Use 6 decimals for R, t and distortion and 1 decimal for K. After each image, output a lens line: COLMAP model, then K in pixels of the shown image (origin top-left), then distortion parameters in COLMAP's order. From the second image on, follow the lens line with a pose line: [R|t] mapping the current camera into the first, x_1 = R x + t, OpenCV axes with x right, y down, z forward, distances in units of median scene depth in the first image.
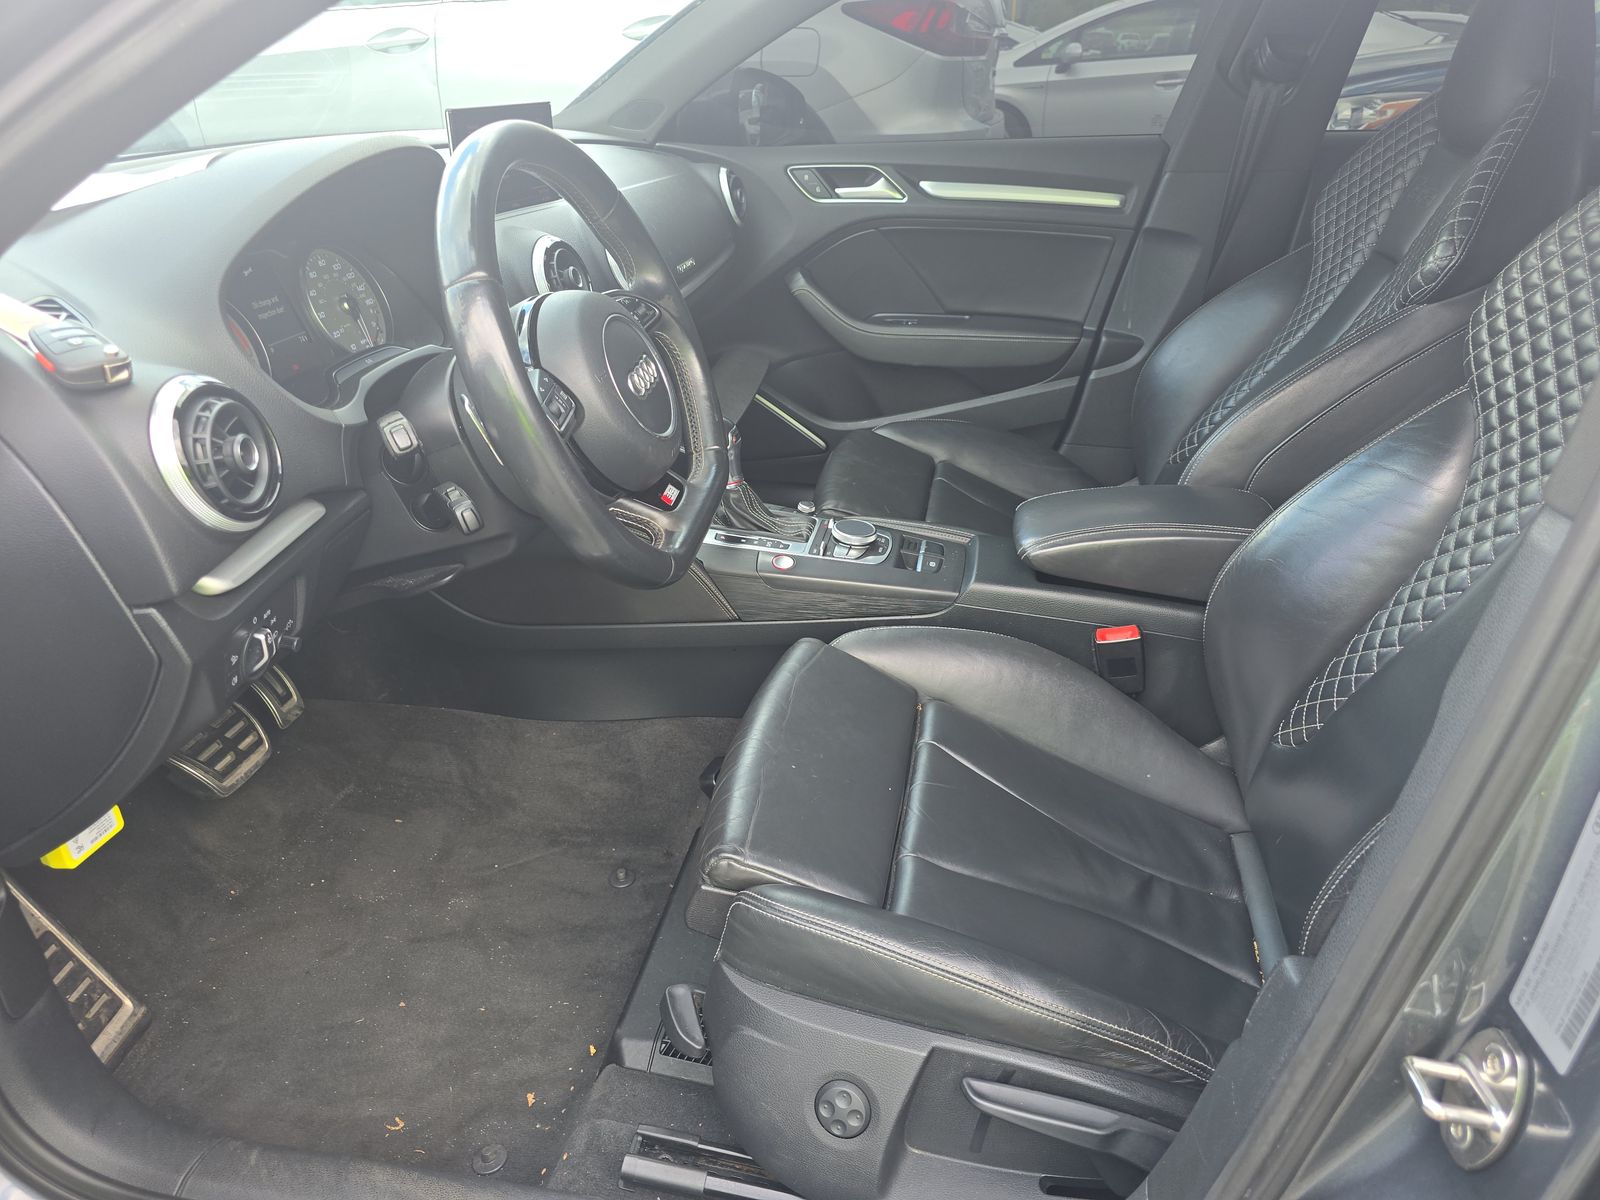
lens RADIAL K [[1065.5, 0, 797.3], [0, 1065.5, 586.5], [0, 0, 1]] dist [0.007832, 0.000215]
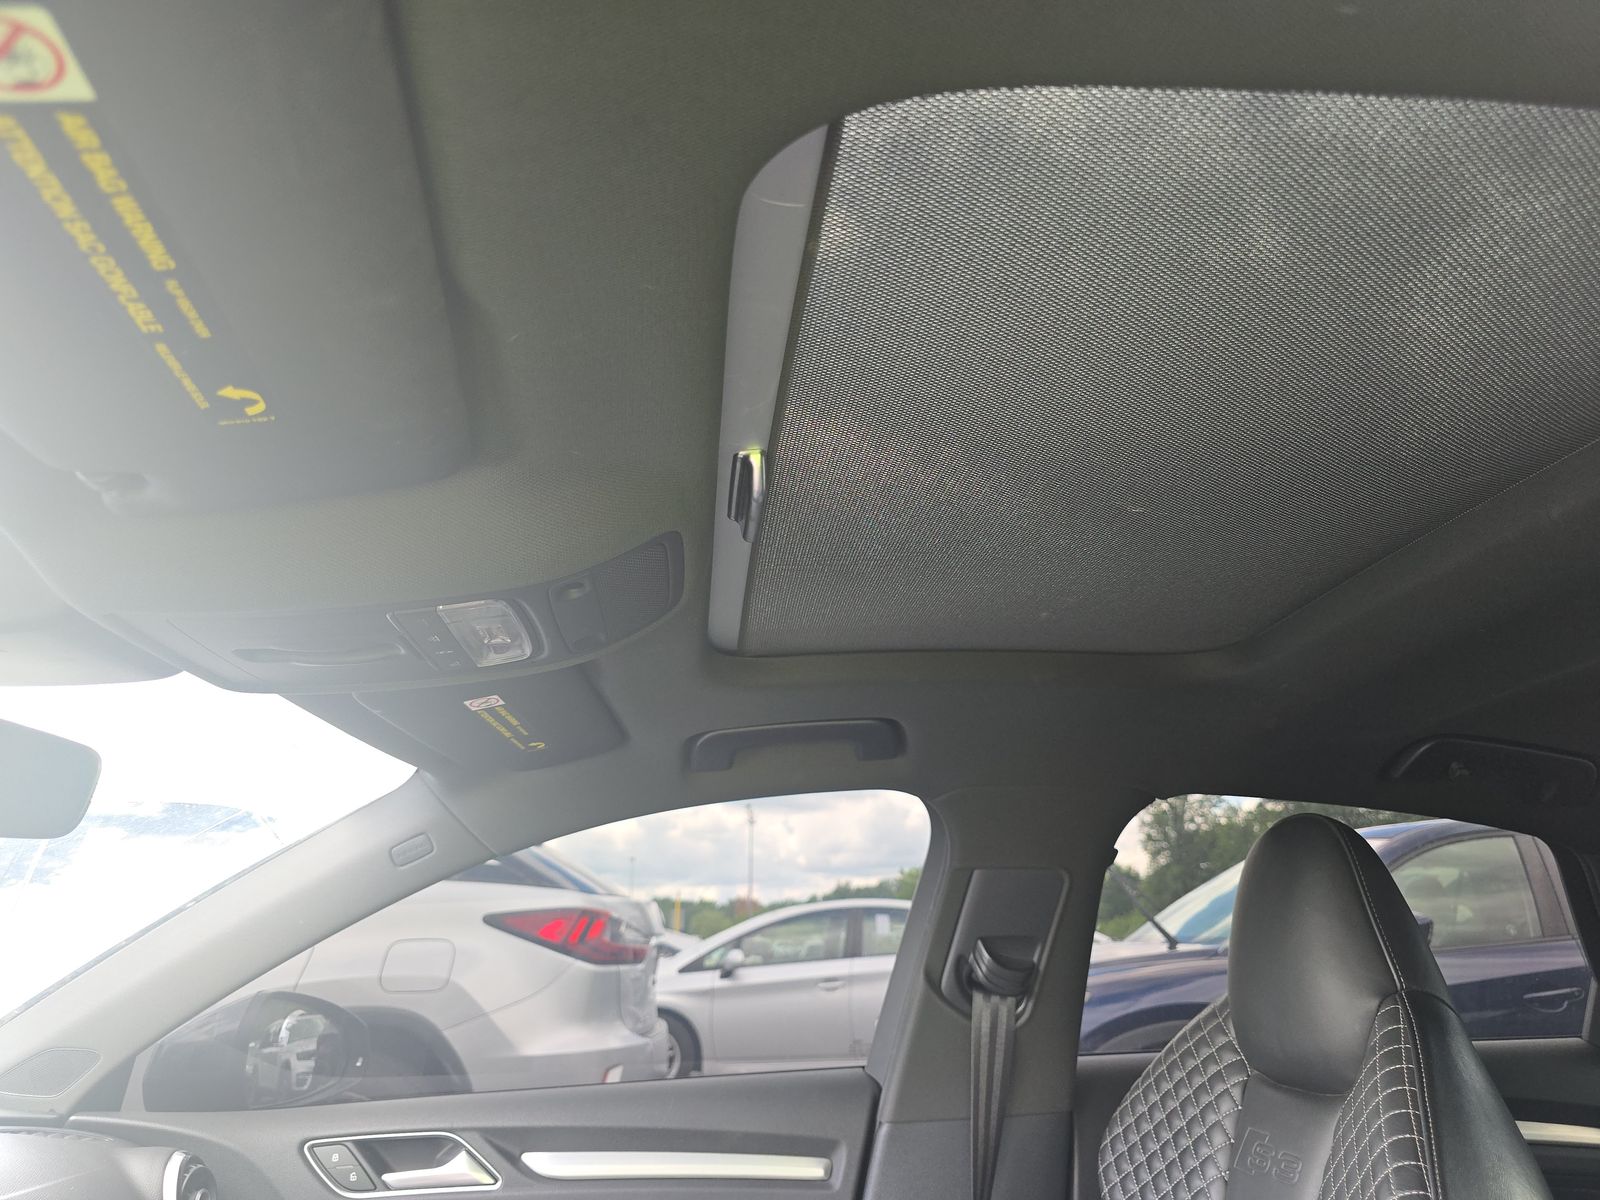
lens RADIAL K [[1065.5, 0, 797.3], [0, 1065.5, 586.5], [0, 0, 1]] dist [0.007832, 0.000215]
pose [[0.960331, 0.077101, 0.267991, 0.034585], [0.138774, 0.701437, -0.699091, -0.066788], [-0.241879, 0.708549, 0.662912, 0.132204]]
